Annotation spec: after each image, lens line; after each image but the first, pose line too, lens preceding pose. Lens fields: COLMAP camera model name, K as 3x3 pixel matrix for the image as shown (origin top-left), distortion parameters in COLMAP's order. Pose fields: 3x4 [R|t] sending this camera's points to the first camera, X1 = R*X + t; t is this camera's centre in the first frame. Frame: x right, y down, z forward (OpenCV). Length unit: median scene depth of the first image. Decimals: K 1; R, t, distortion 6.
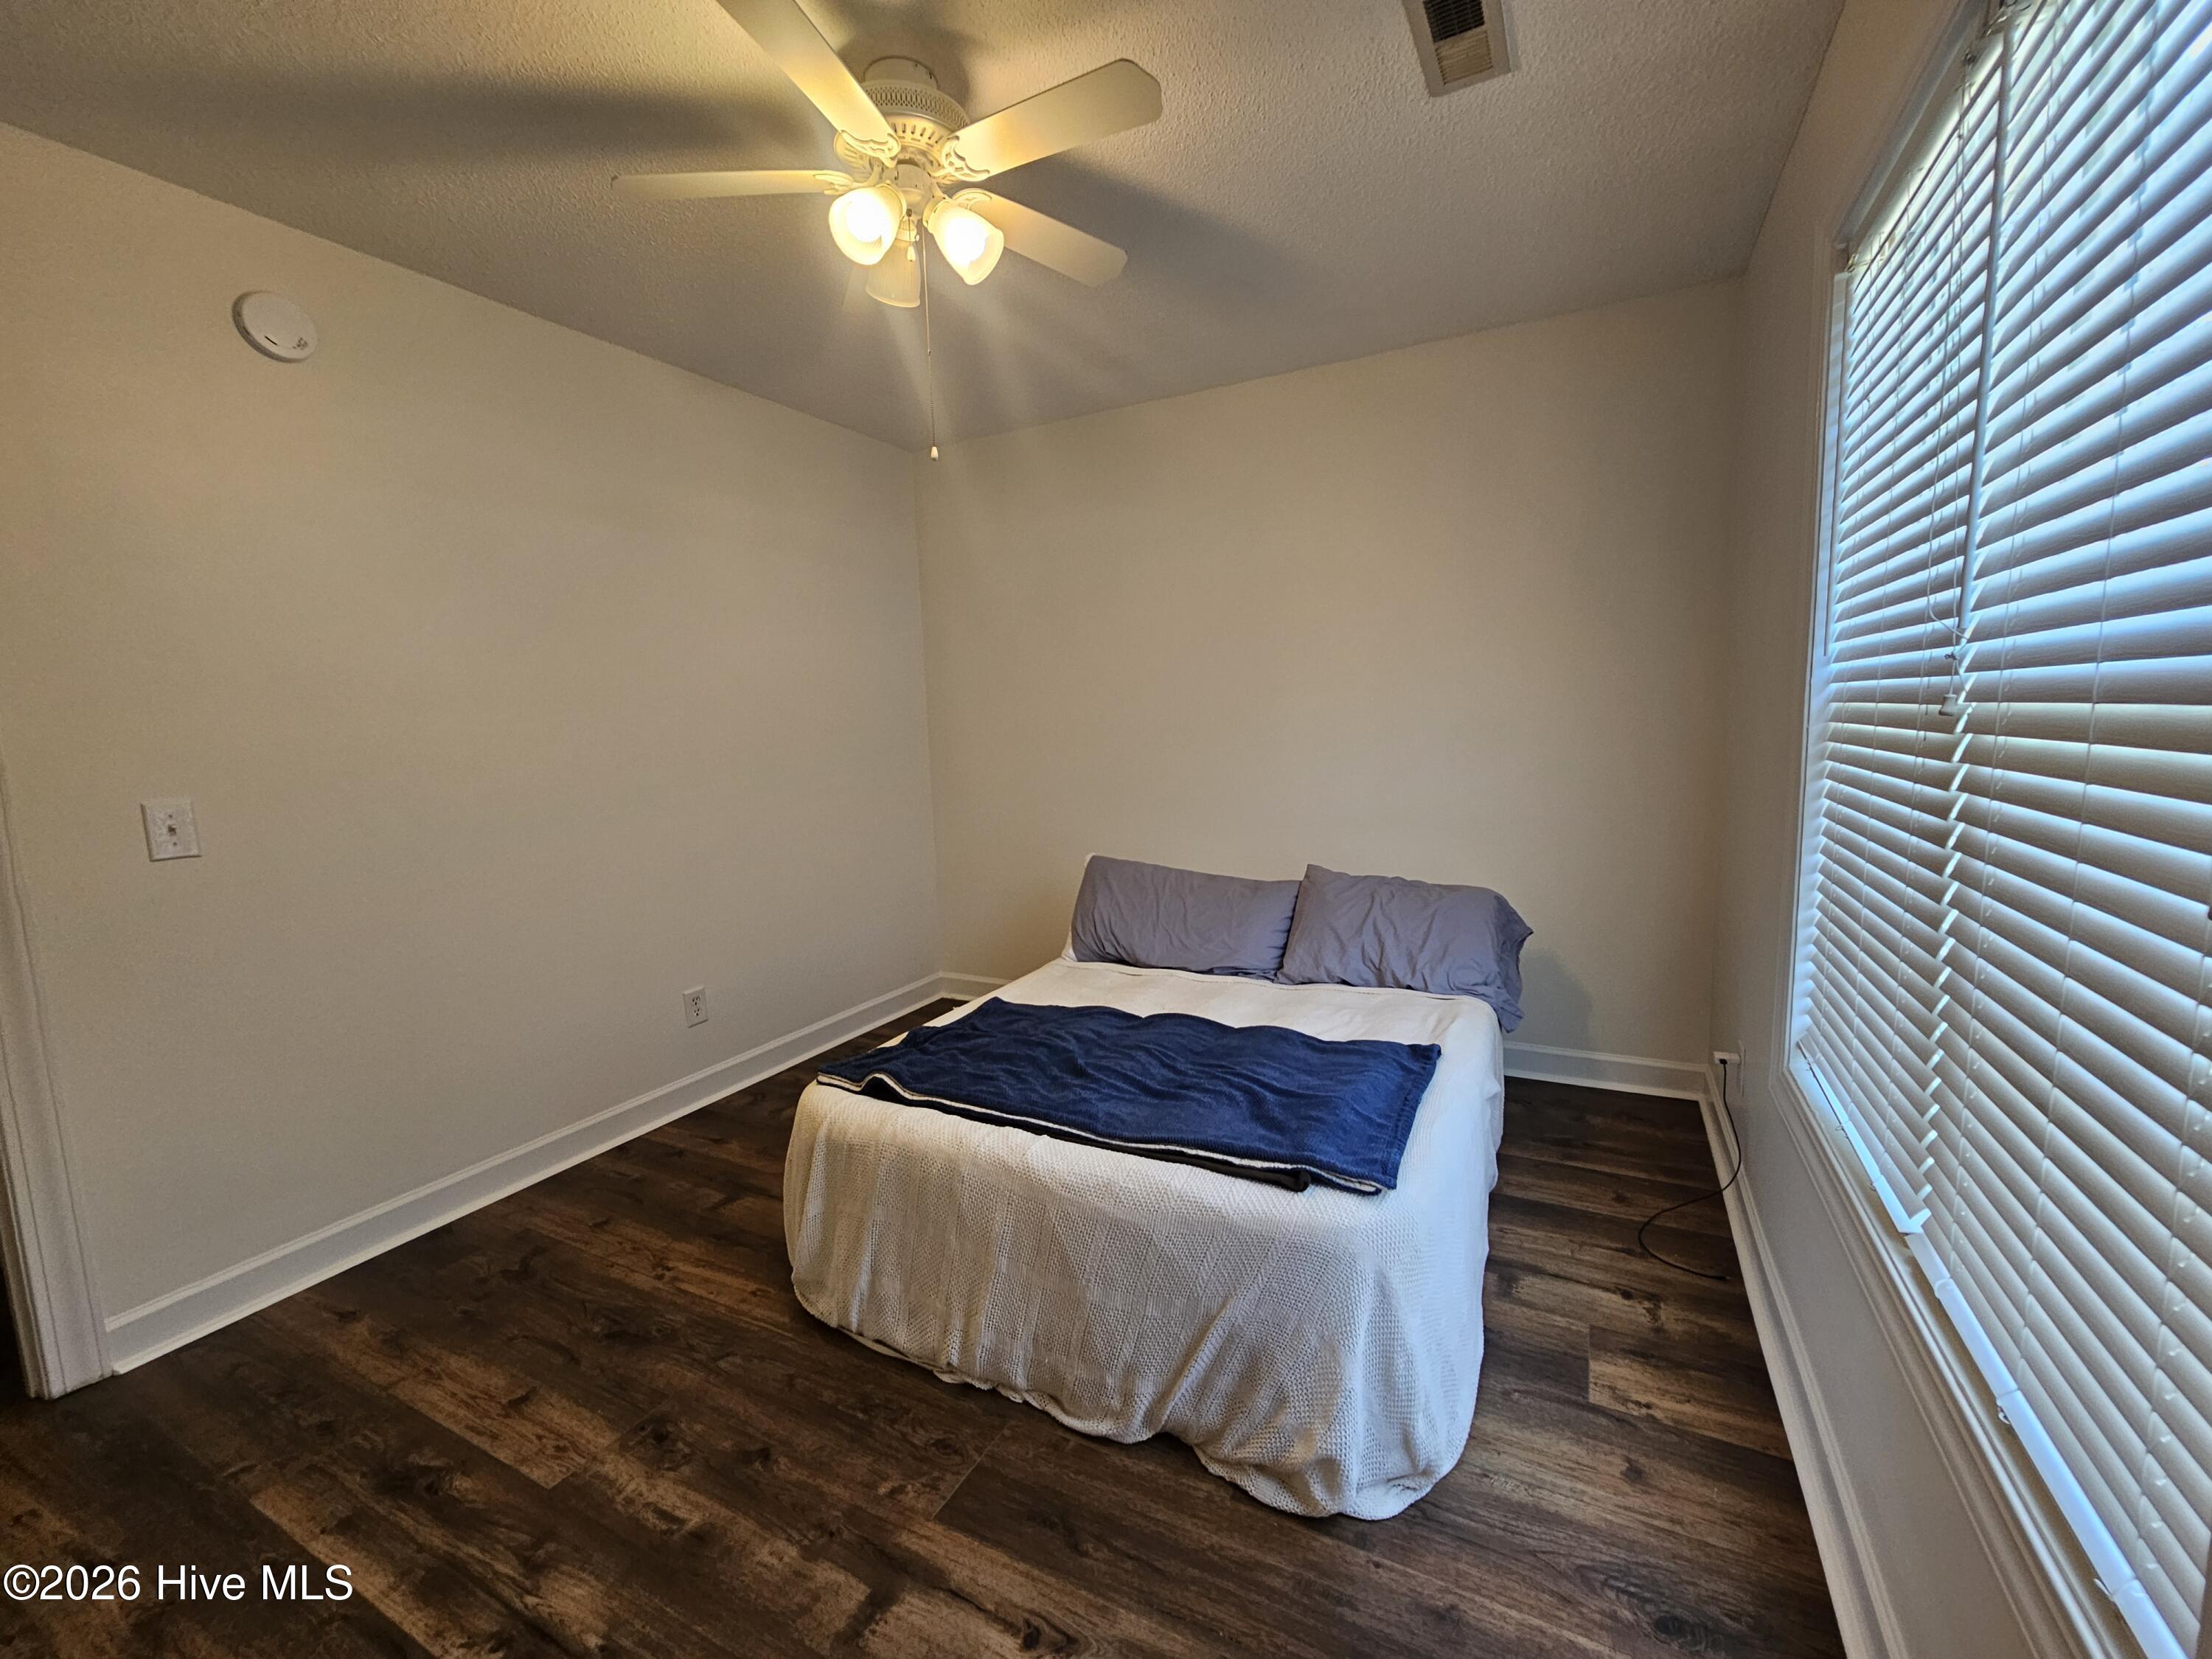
lens RADIAL K [[914.5, 0, 1108.1], [0, 914.5, 822.2], [0, 0, 1]] dist [-0.006765, 0.000798]
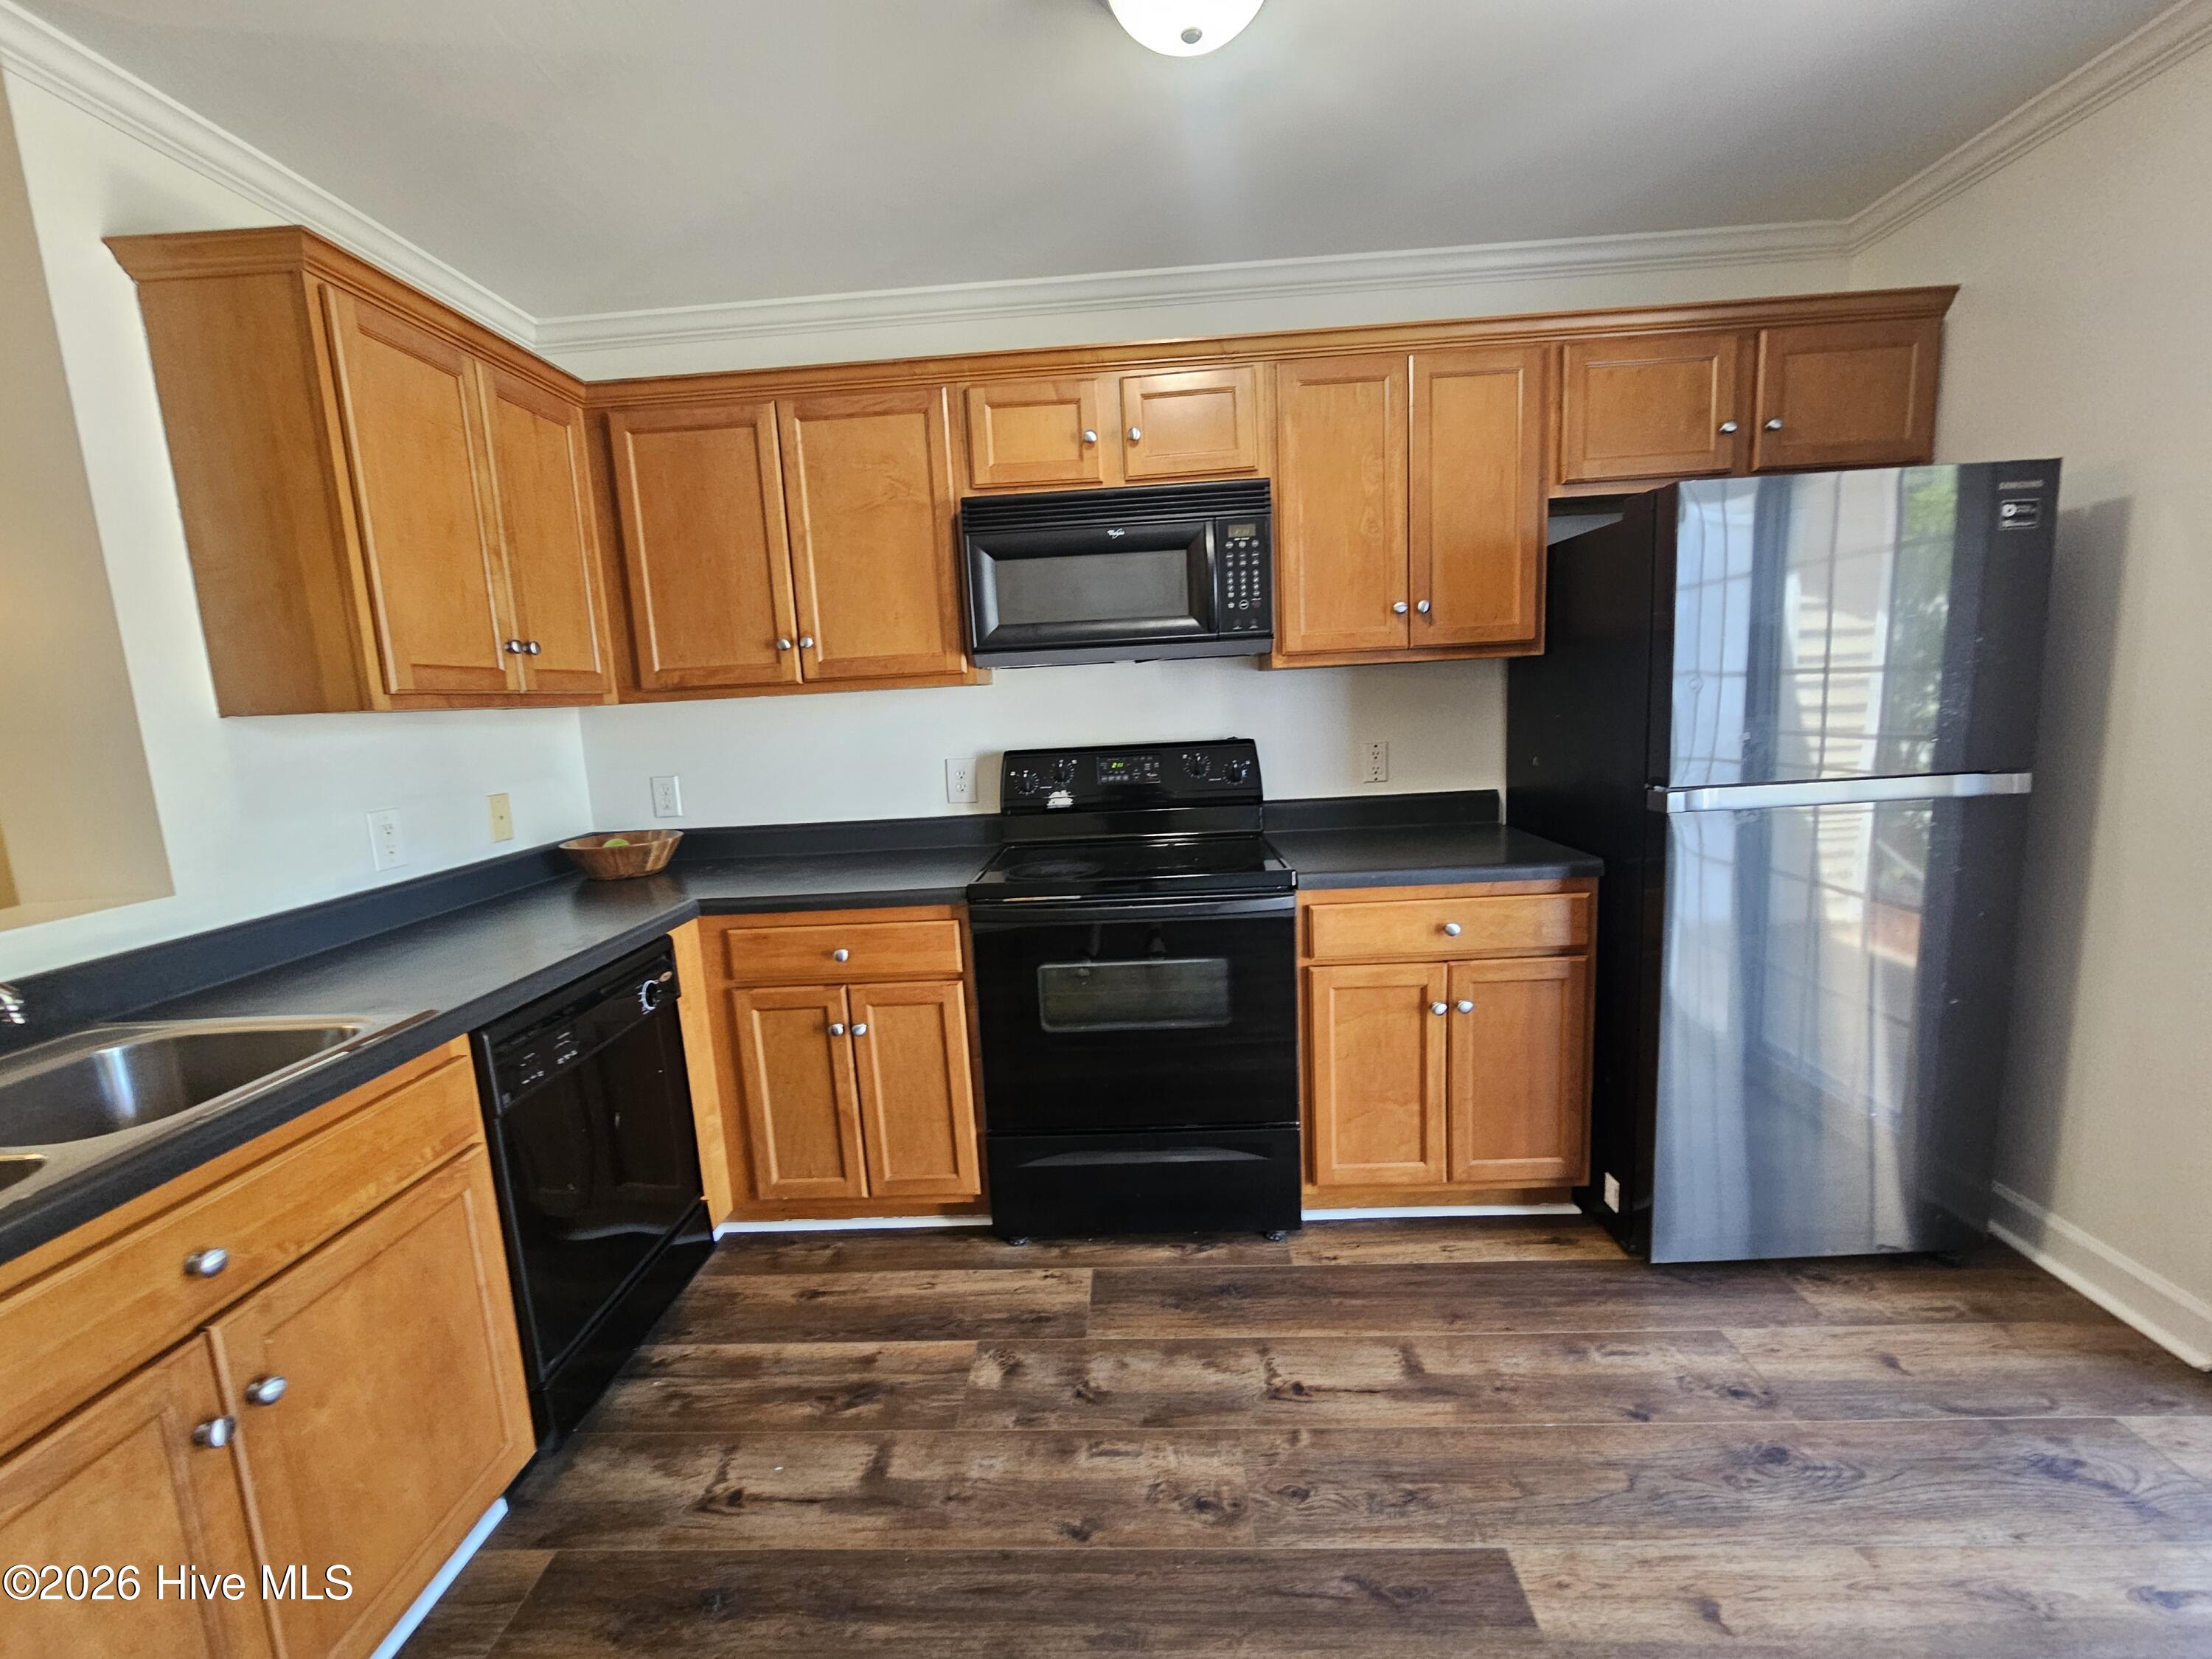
lens RADIAL K [[914.5, 0, 1110.0], [0, 914.5, 831.1], [0, 0, 1]] dist [-0.006765, 0.000798]
pose [[-0.901159, 0.143005, -0.409222, -0.146683], [0.028231, 0.961375, 0.273791, -0.266142], [0.432569, 0.235176, -0.870388, 1.839923]]
